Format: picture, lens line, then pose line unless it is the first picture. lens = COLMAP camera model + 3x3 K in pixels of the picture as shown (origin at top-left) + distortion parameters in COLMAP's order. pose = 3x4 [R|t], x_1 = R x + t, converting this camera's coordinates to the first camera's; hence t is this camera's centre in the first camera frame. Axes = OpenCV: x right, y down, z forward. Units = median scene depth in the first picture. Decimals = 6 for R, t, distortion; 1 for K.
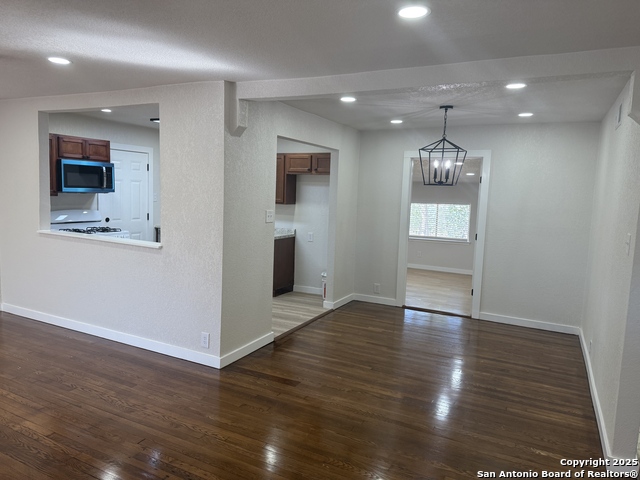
lens RADIAL K [[454.9, 0, 319.8], [0, 454.9, 239.0], [0, 0, 1]] dist [0.023653, -0.029960]
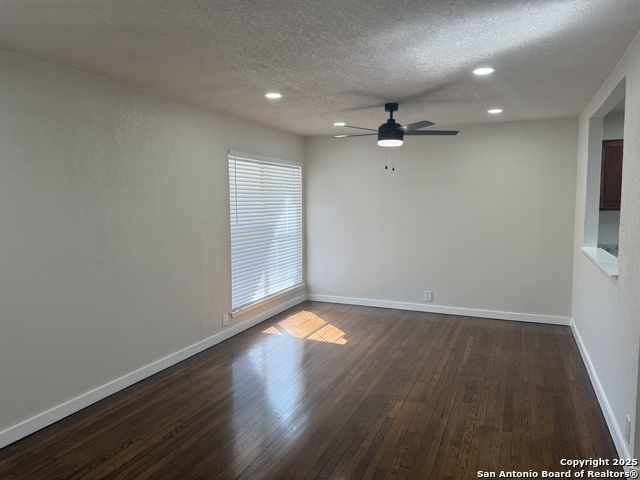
lens RADIAL K [[454.9, 0, 316.8], [0, 454.9, 238.3], [0, 0, 1]] dist [0.023653, -0.029960]
pose [[0.043703, 0.043827, -0.998083, 0.386525], [-0.096219, 0.994578, 0.039460, -0.027714], [0.994400, 0.094310, 0.047683, 0.564424]]
